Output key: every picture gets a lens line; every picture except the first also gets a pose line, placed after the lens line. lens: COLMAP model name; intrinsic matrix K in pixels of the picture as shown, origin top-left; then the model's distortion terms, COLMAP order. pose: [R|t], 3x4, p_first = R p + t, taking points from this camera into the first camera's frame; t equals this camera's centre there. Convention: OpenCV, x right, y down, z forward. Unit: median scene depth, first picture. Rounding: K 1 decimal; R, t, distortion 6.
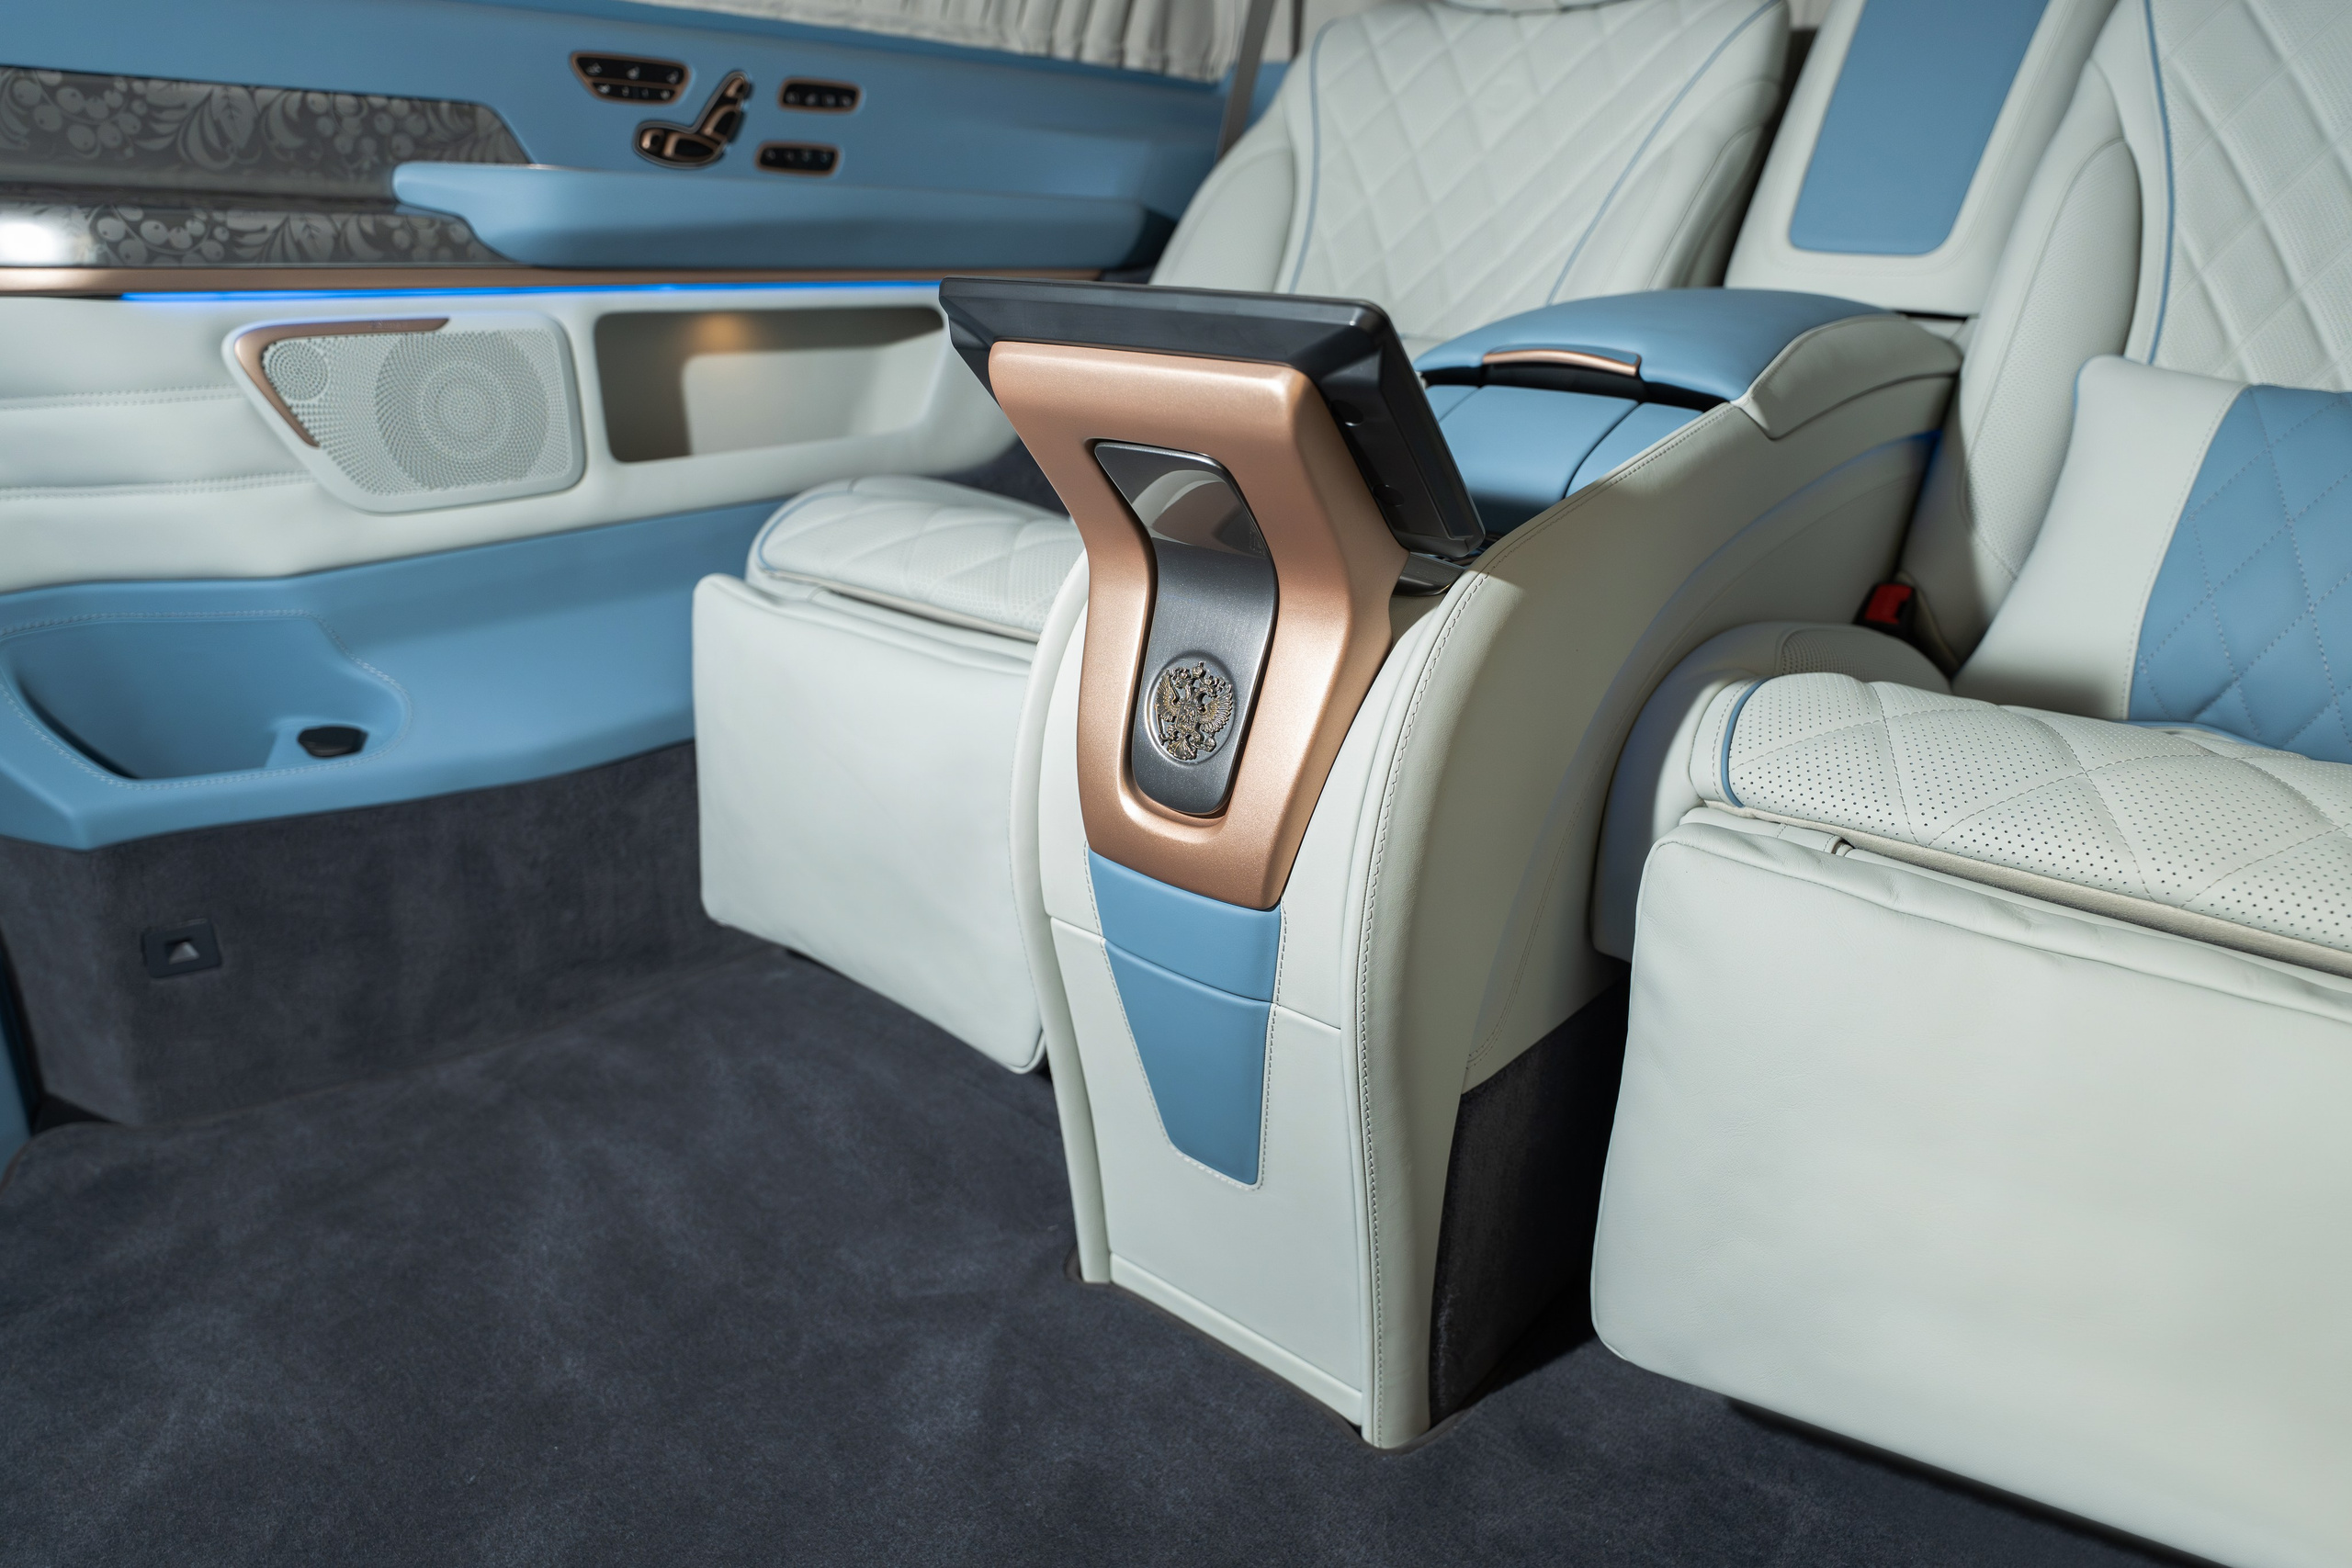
lens RADIAL K [[1530.5, 0, 1168.0], [0, 1530.5, 794.1], [0, 0, 1]] dist [0.001104, -0.000735]
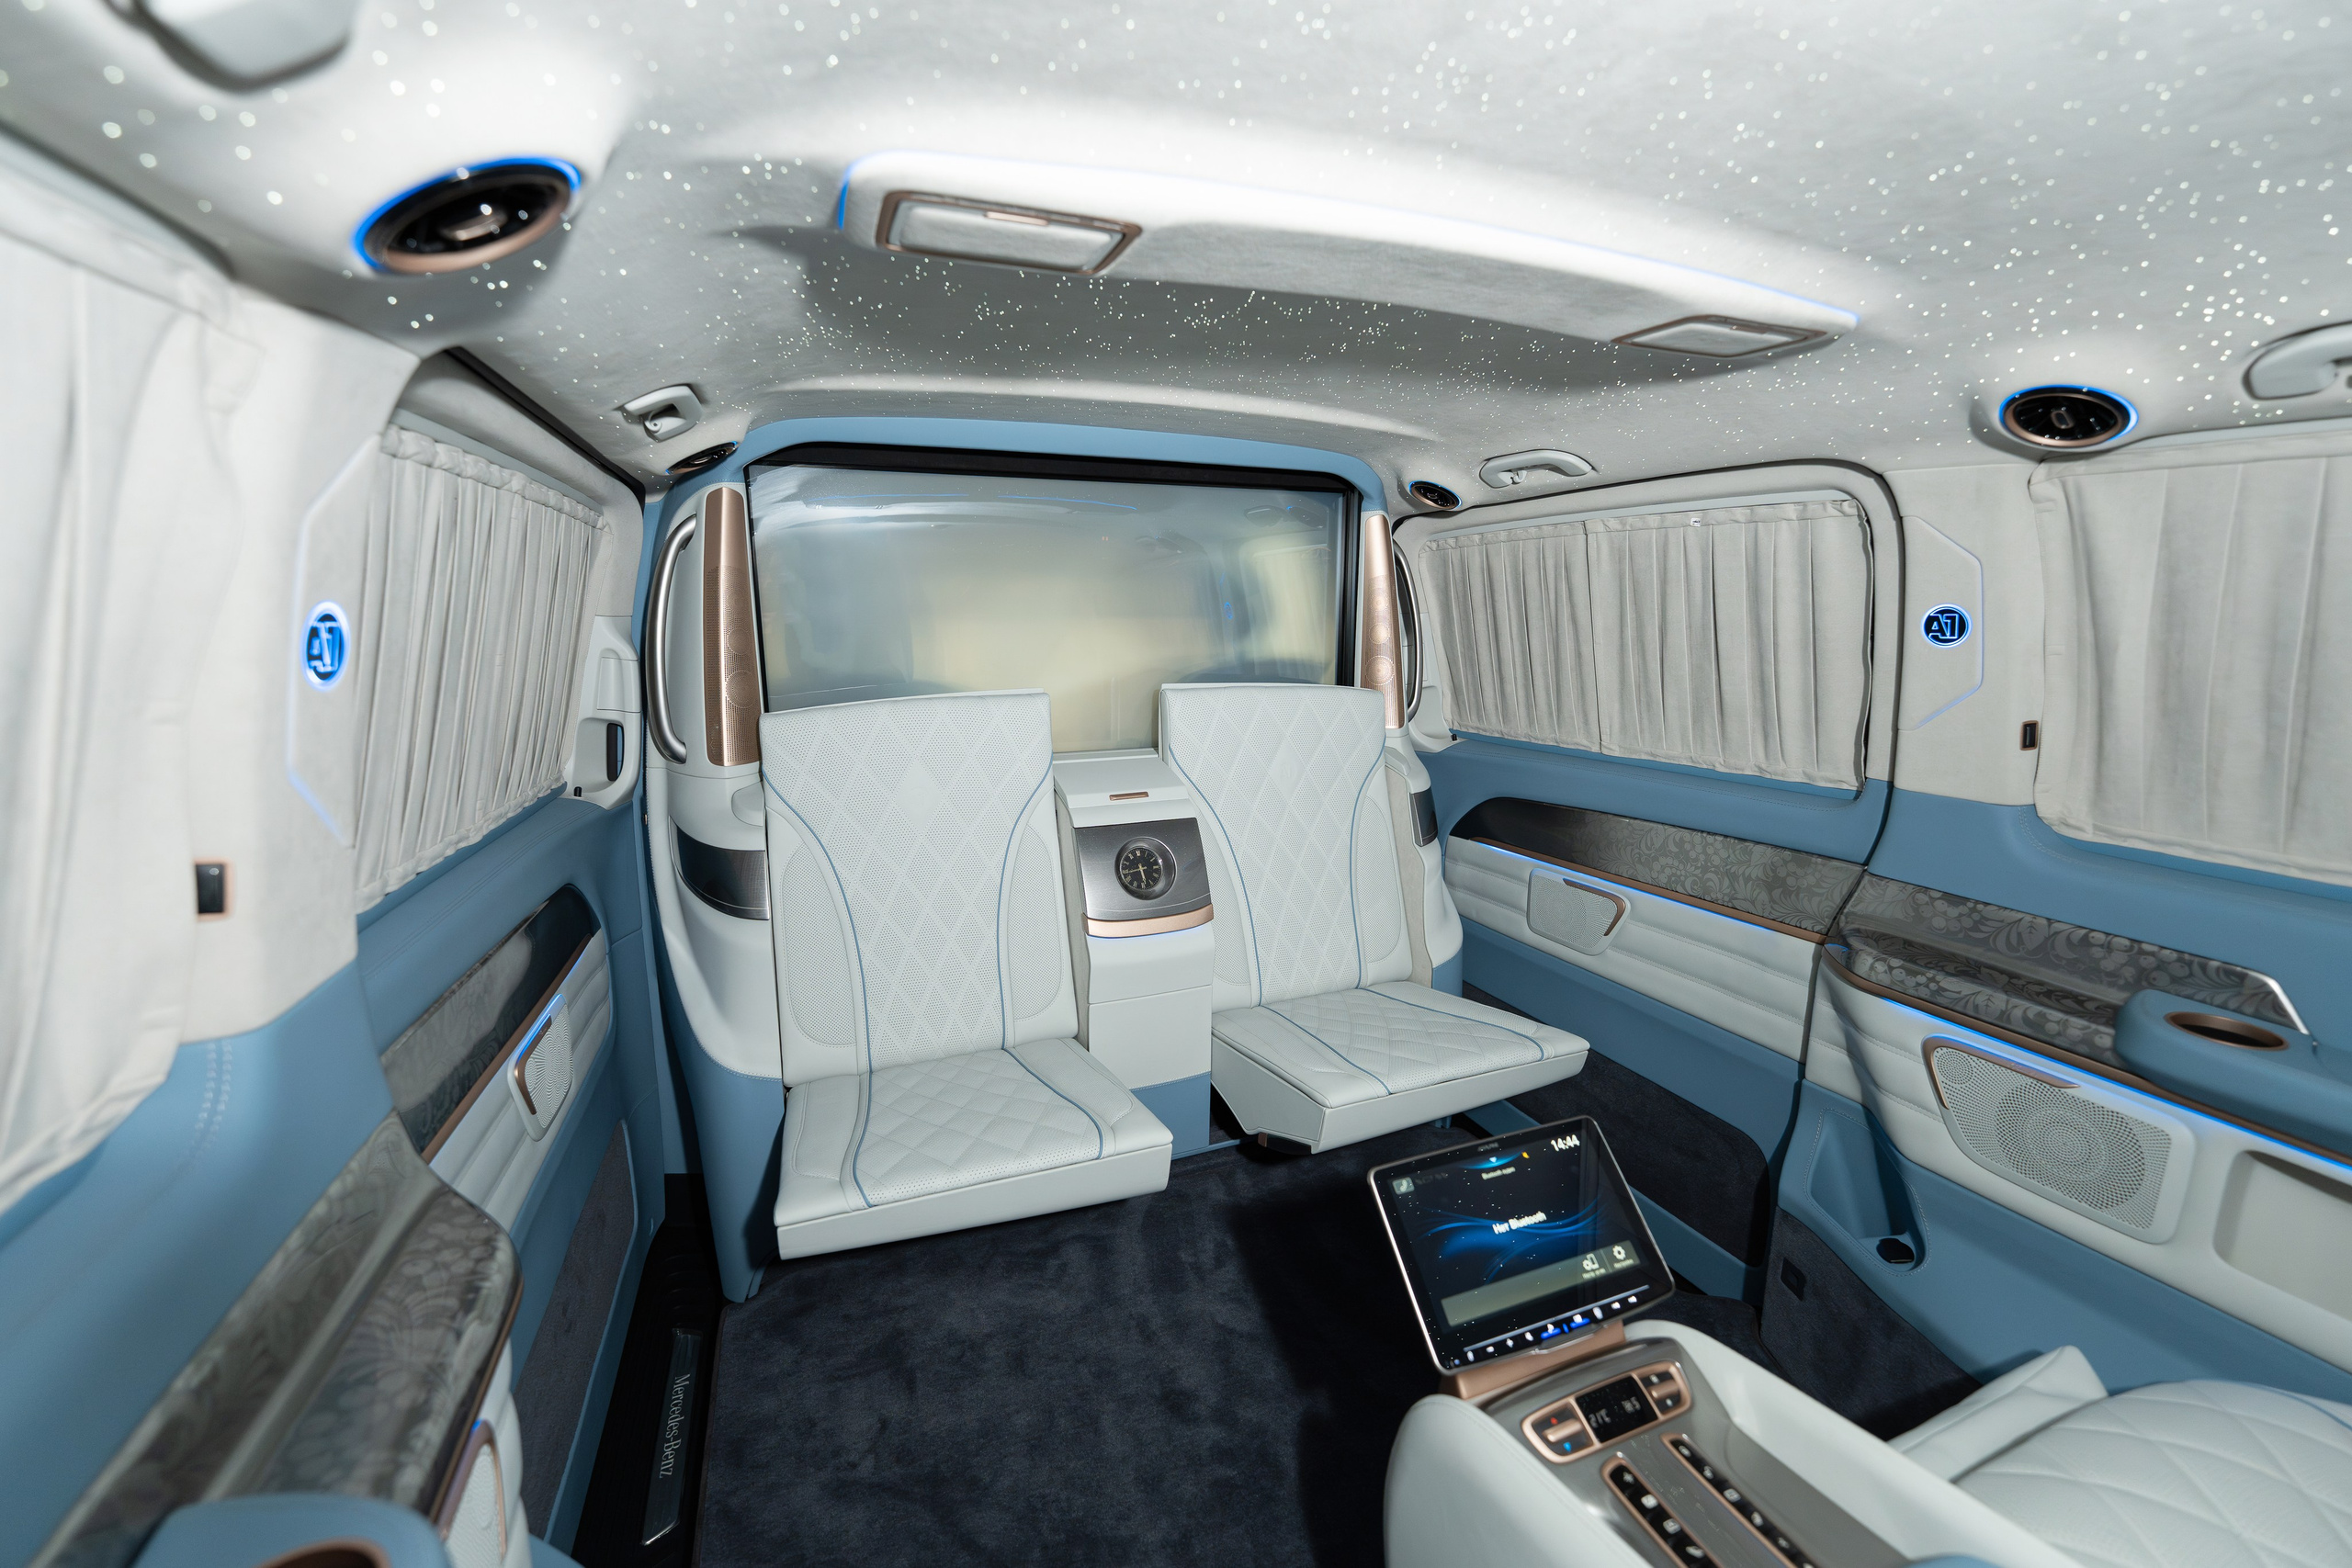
lens RADIAL K [[929.7, 0, 1171.0], [0, 929.7, 783.3], [0, 0, 1]] dist [-0.002964, 0.000094]
pose [[-0.492492, 0.132558, -0.860163, 0.688656], [-0.317925, 0.892629, 0.319591, -0.590052], [0.810170, 0.430863, -0.397469, 0.542576]]
